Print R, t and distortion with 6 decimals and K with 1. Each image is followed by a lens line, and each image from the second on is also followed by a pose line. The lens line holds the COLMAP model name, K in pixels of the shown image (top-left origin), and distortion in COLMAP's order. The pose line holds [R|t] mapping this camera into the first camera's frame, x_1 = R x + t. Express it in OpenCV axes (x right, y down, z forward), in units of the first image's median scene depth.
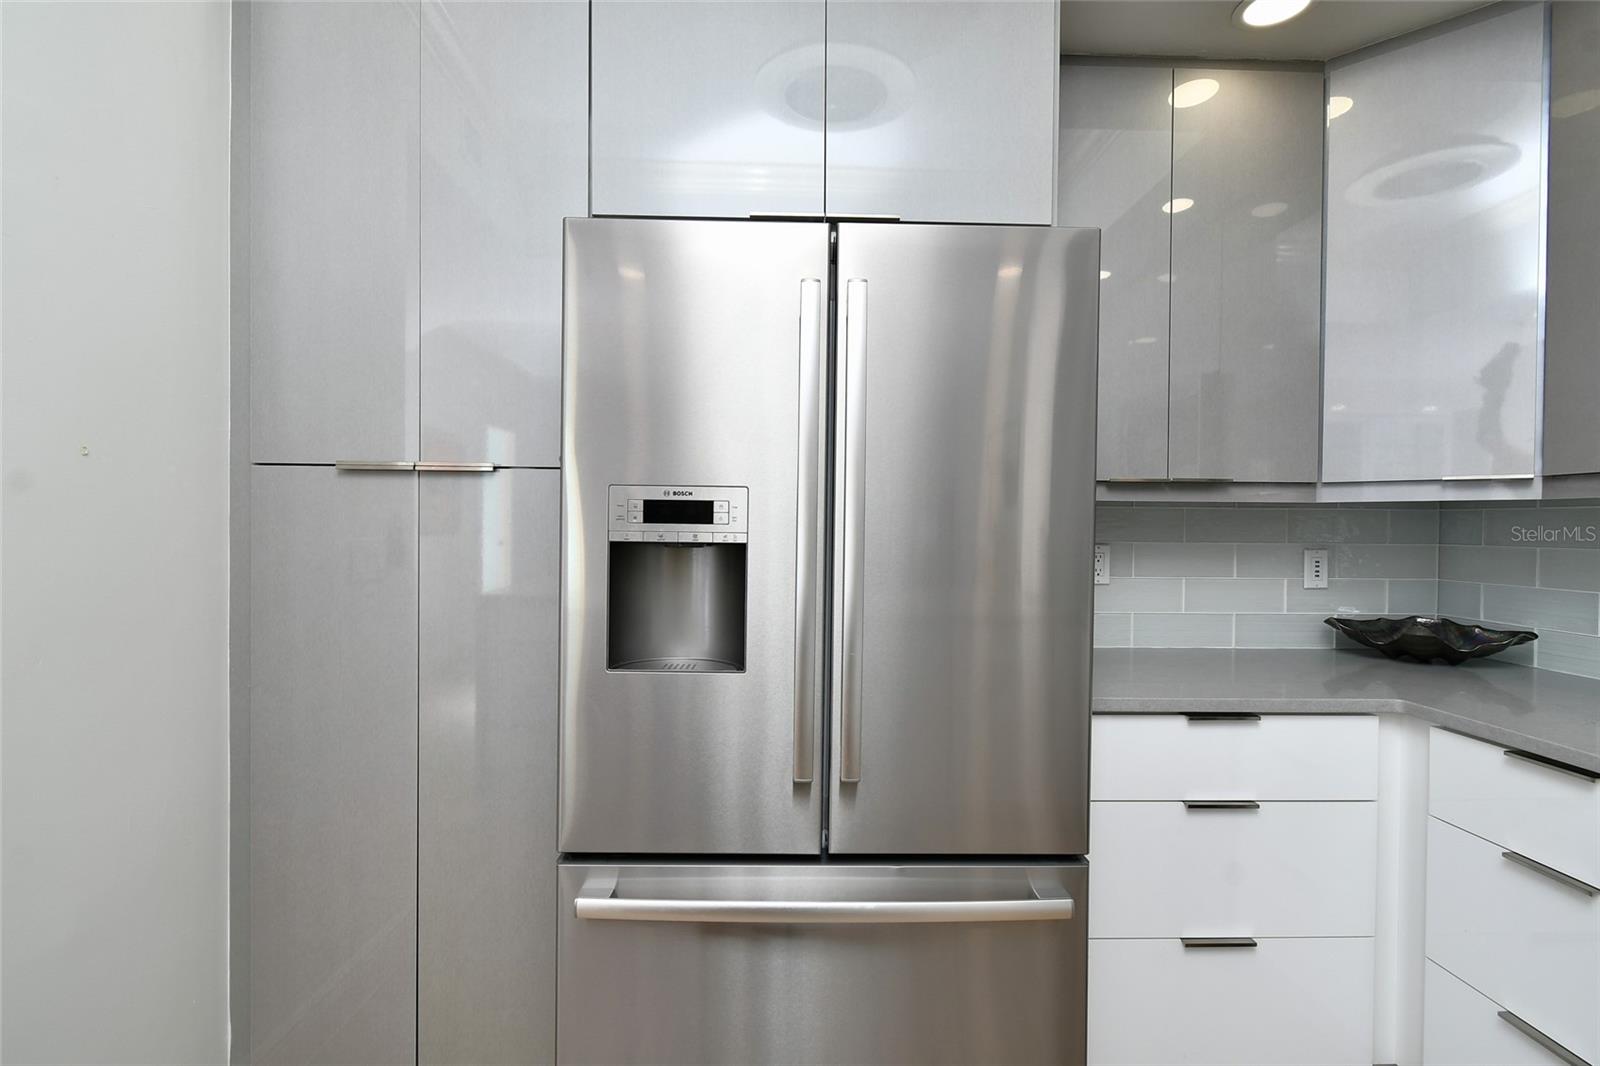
lens RADIAL K [[775.8, 0, 799.4], [0, 775.8, 509.5], [0, 0, 1]] dist [-0.000183, -0.000056]
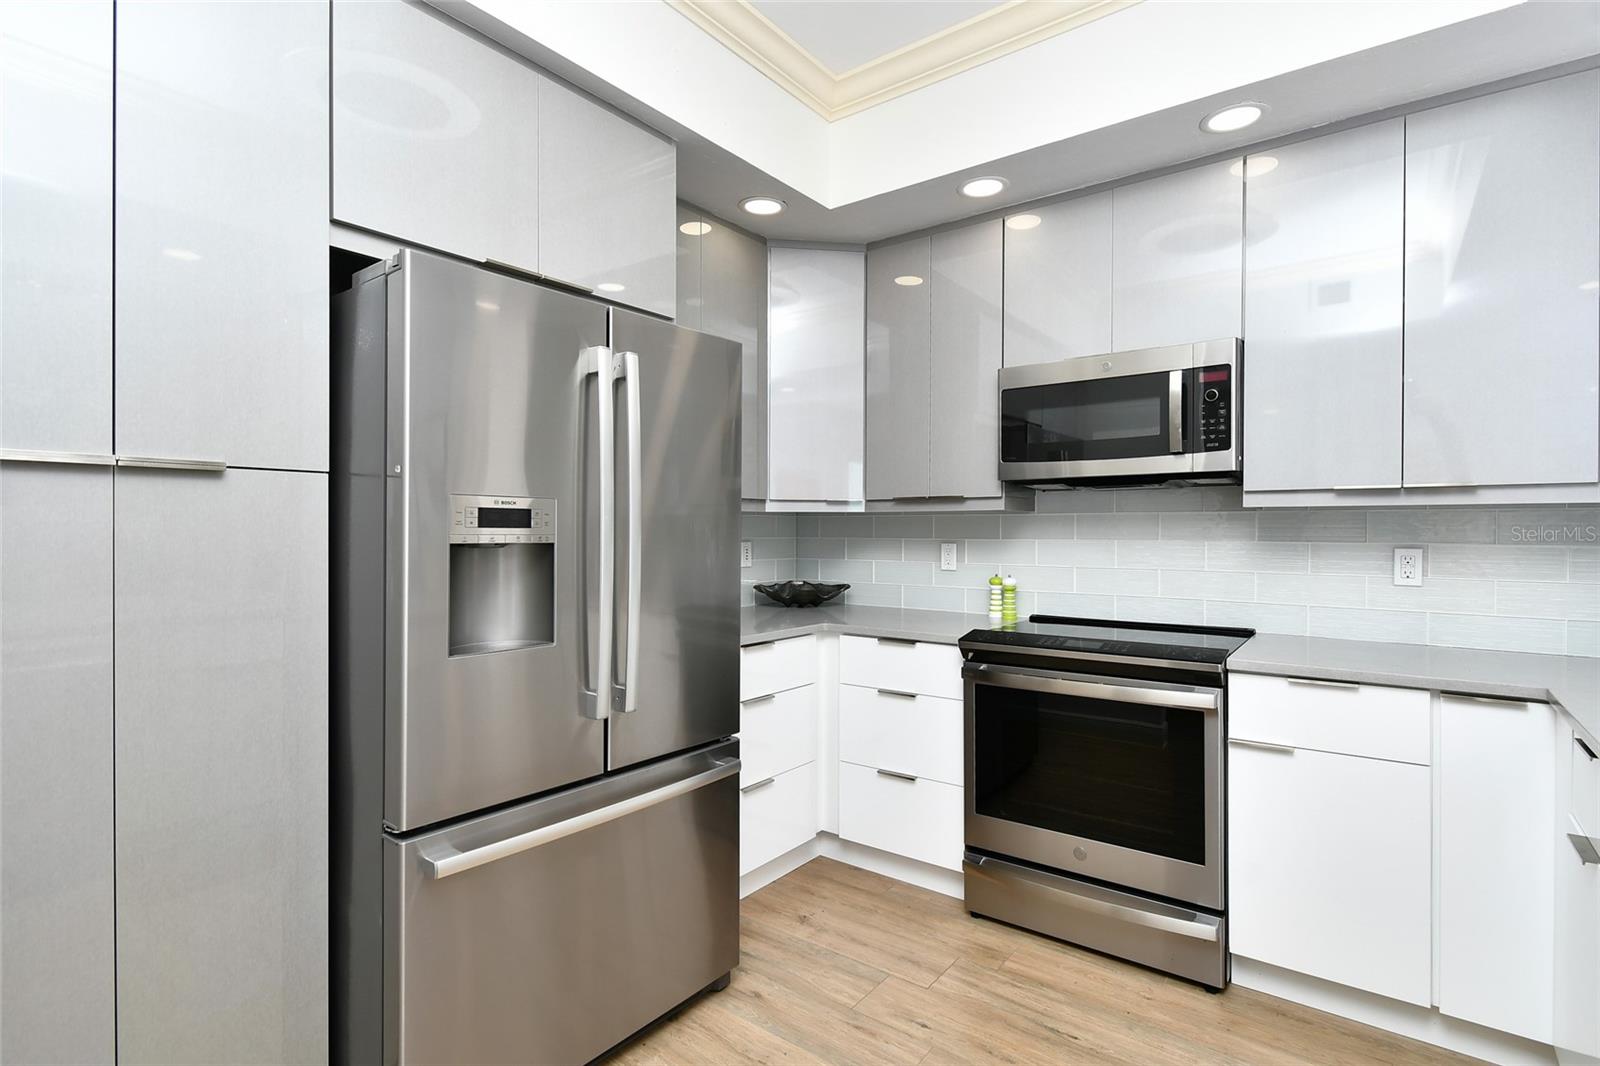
lens RADIAL K [[775.8, 0, 799.4], [0, 775.8, 509.5], [0, 0, 1]] dist [-0.000183, -0.000056]
pose [[0.637287, 0.010441, 0.770556, -0.663265], [-0.007934, 0.999944, -0.006987, -0.004604], [-0.770586, -0.001661, 0.637334, -0.096123]]
